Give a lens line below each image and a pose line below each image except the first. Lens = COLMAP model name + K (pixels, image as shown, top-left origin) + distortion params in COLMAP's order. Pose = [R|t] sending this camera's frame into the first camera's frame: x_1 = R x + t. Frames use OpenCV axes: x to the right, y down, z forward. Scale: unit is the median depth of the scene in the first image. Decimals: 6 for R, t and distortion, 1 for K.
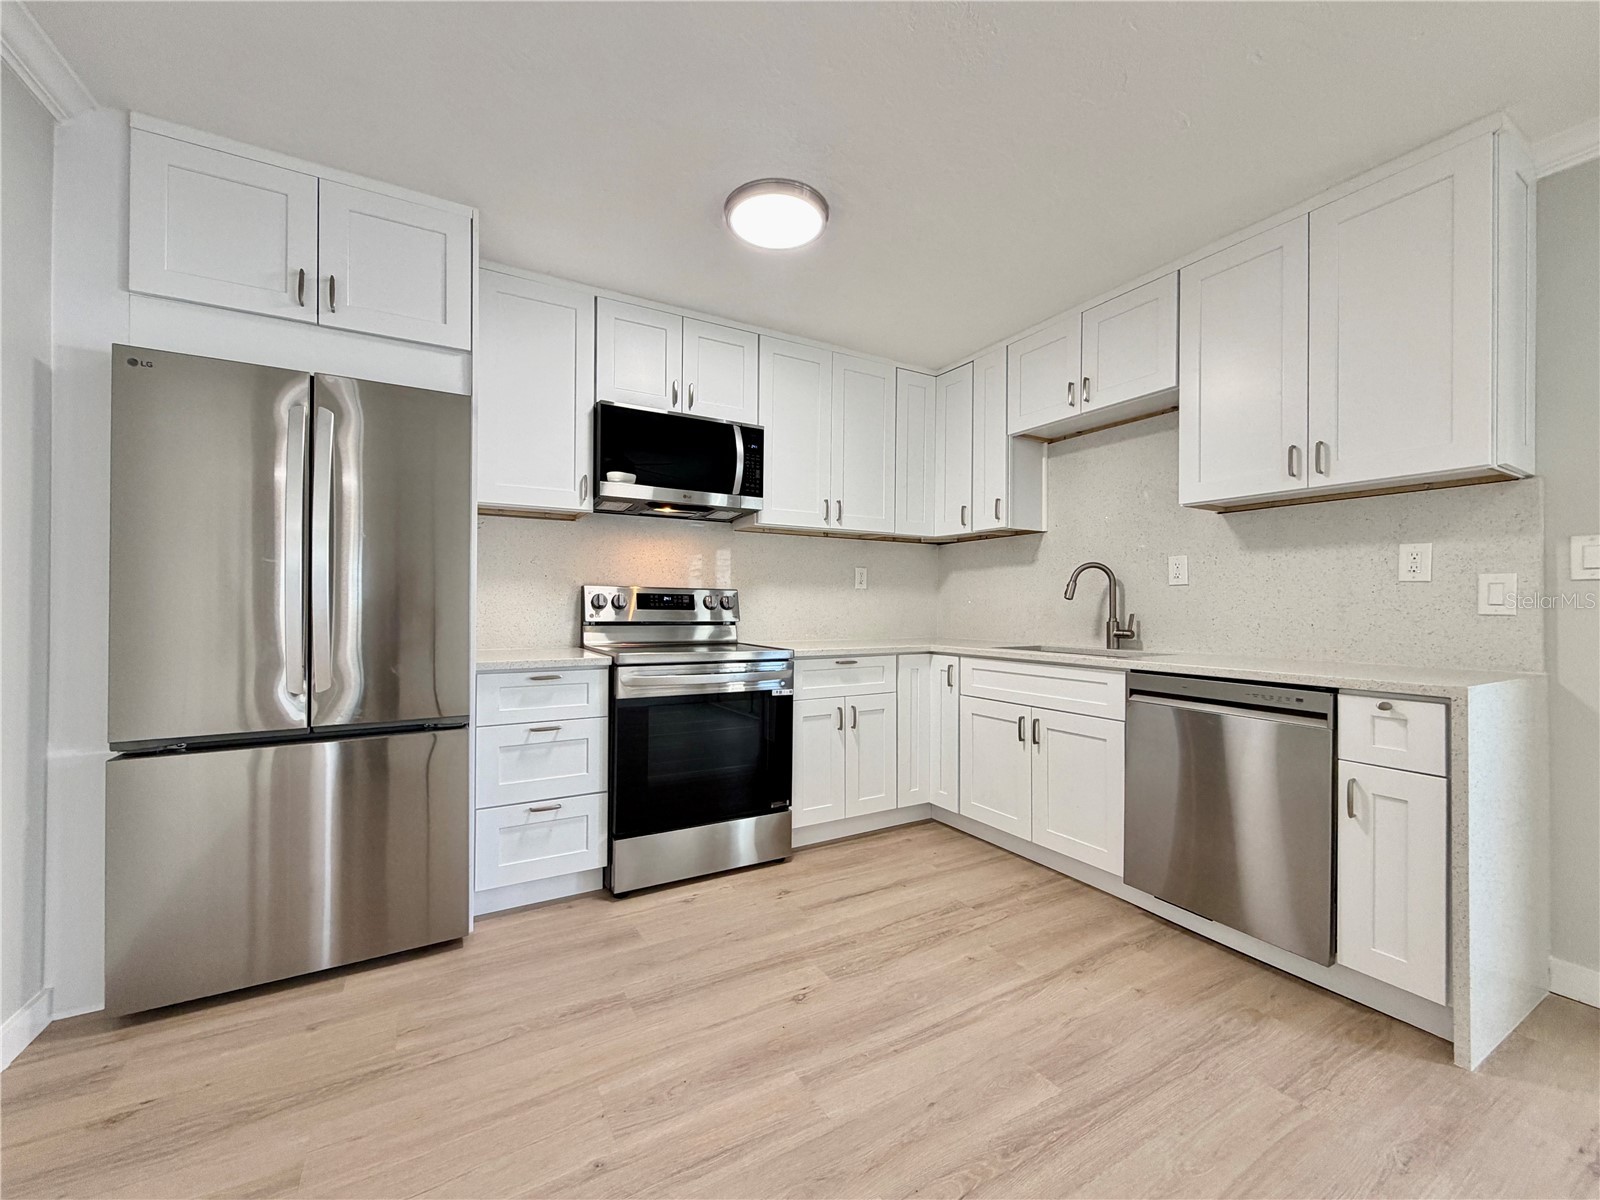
lens RADIAL K [[637.3, 0, 797.6], [0, 637.3, 605.1], [0, 0, 1]] dist [0.001796, 0.000403]
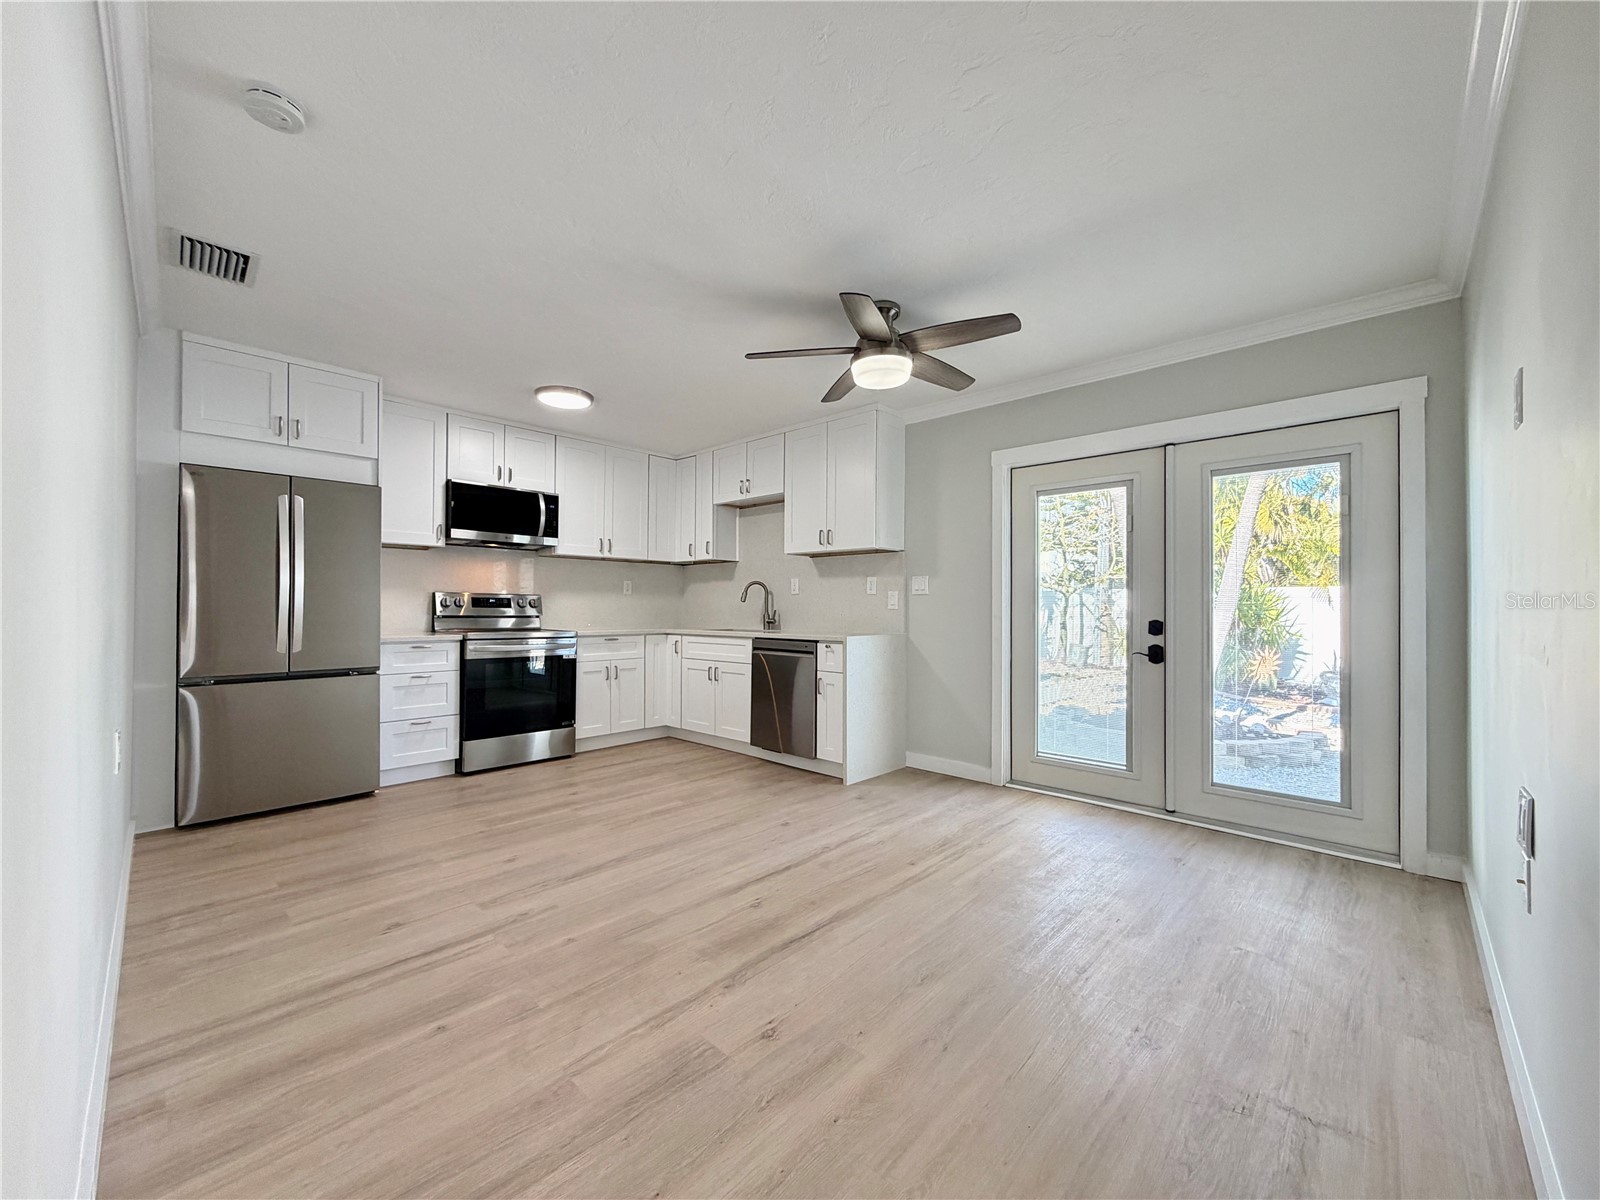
lens RADIAL K [[637.3, 0, 797.2], [0, 637.3, 603.1], [0, 0, 1]] dist [0.001796, 0.000403]
pose [[0.957440, 0.001584, 0.288628, 0.074241], [-0.000224, 0.999989, -0.004744, 0.003384], [-0.288633, 0.004478, 0.957429, -0.897607]]
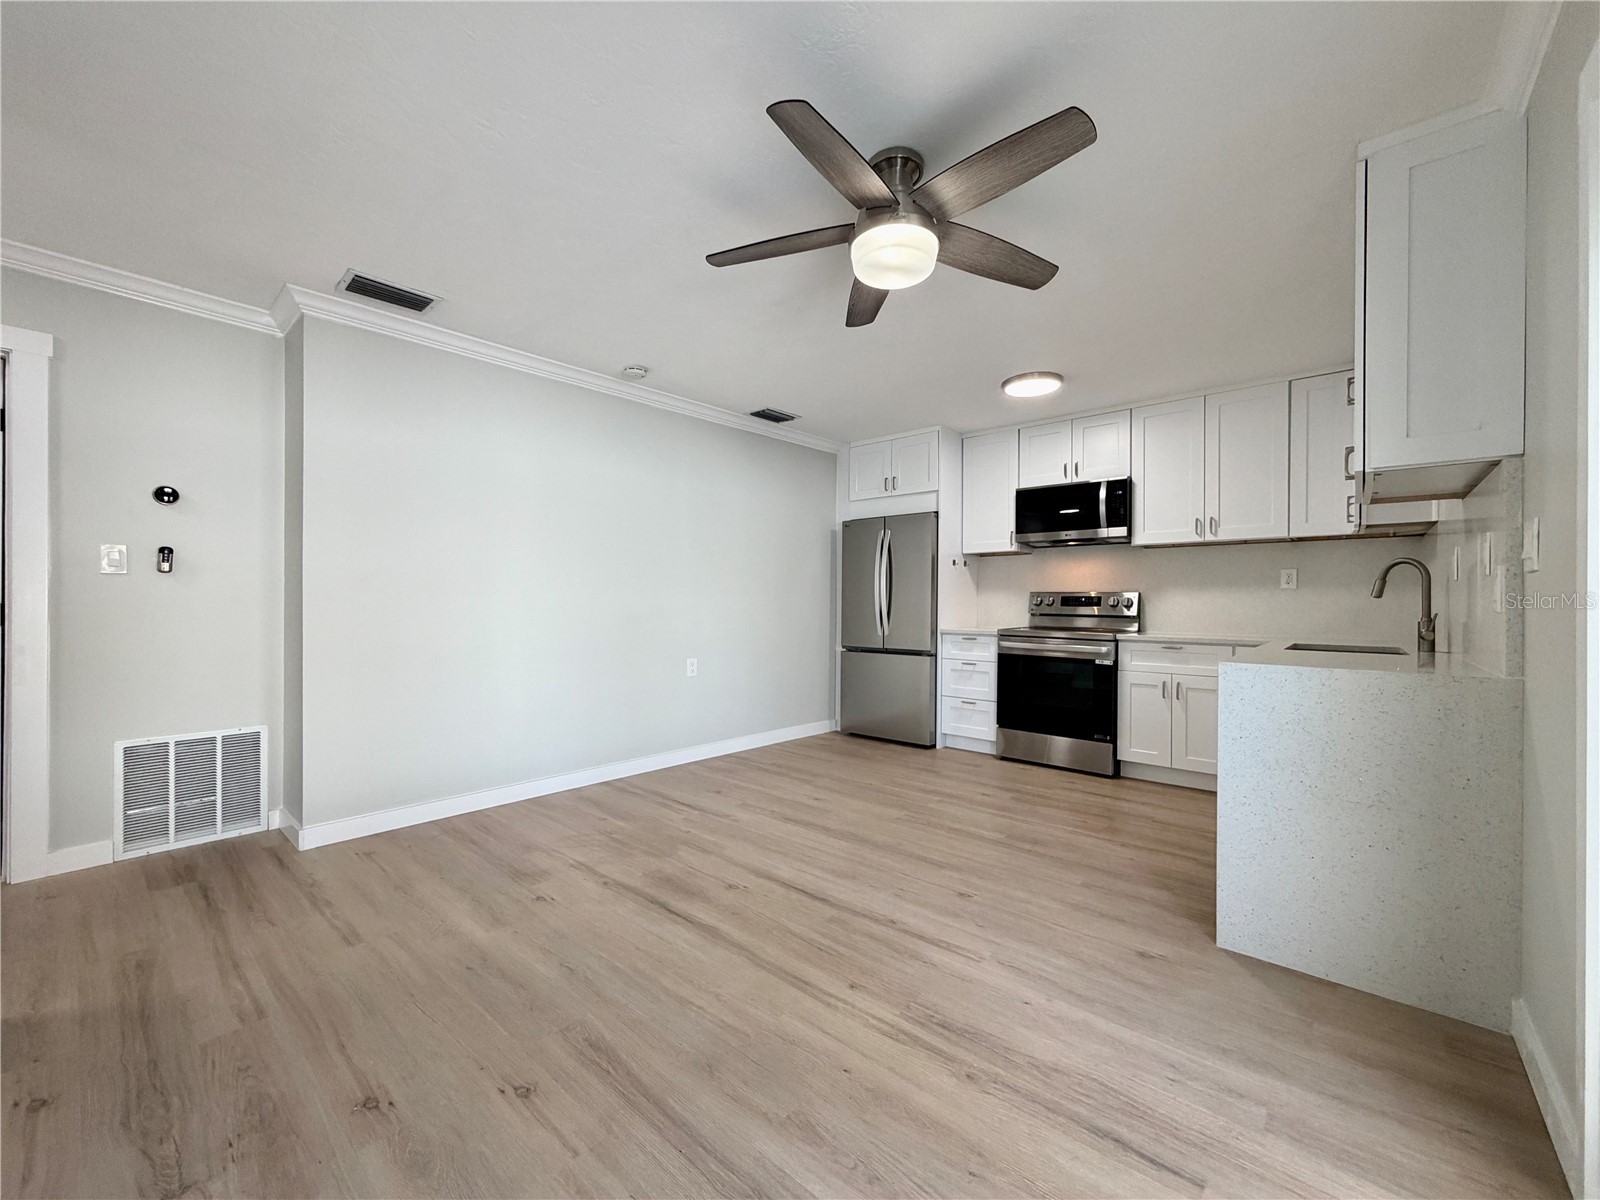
lens RADIAL K [[637.3, 0, 796.6], [0, 637.3, 602.9], [0, 0, 1]] dist [0.001796, 0.000403]
pose [[0.322694, -0.001983, -0.946501, 1.301169], [-0.004612, 0.999983, -0.003667, 0.008605], [0.946492, 0.005548, 0.322680, -0.177364]]
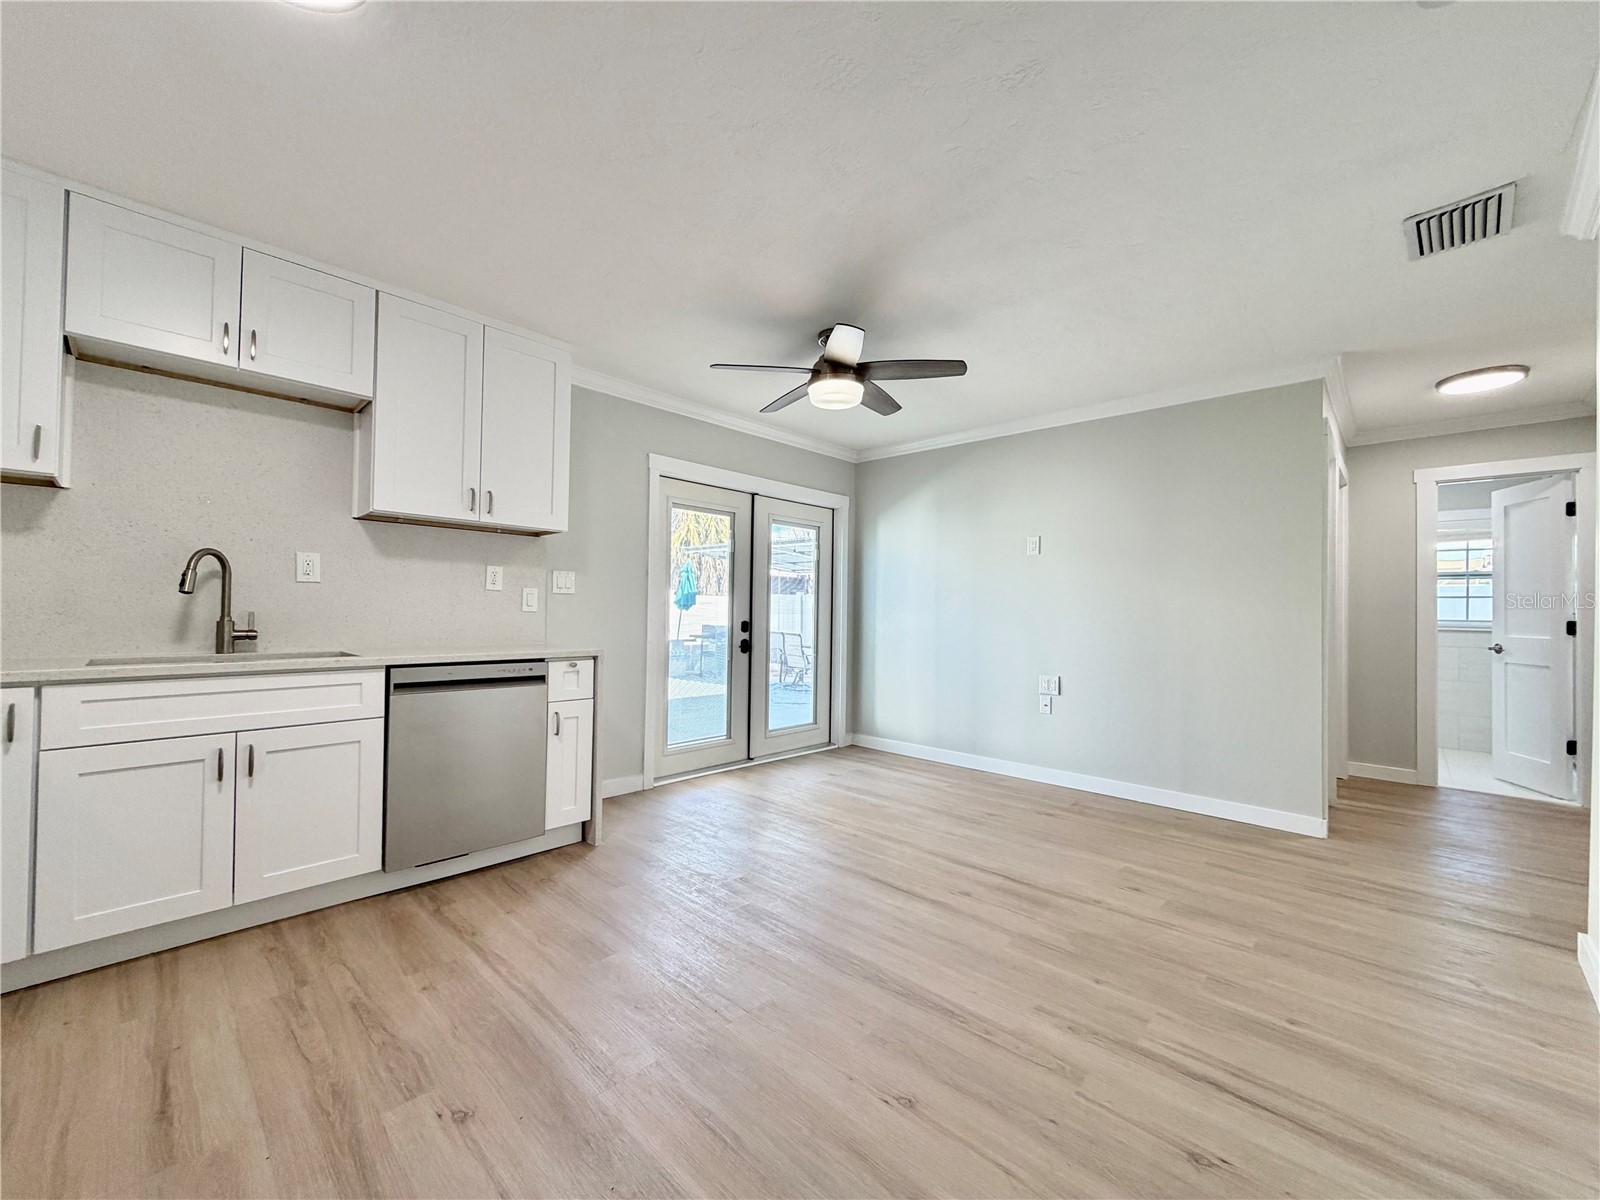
lens RADIAL K [[637.3, 0, 798.2], [0, 637.3, 603.3], [0, 0, 1]] dist [0.001796, 0.000403]
pose [[-0.278436, 0.005965, 0.960436, -0.637675], [-0.015586, 0.999821, -0.010728, -0.000315], [-0.960328, -0.017957, -0.278293, 0.622919]]
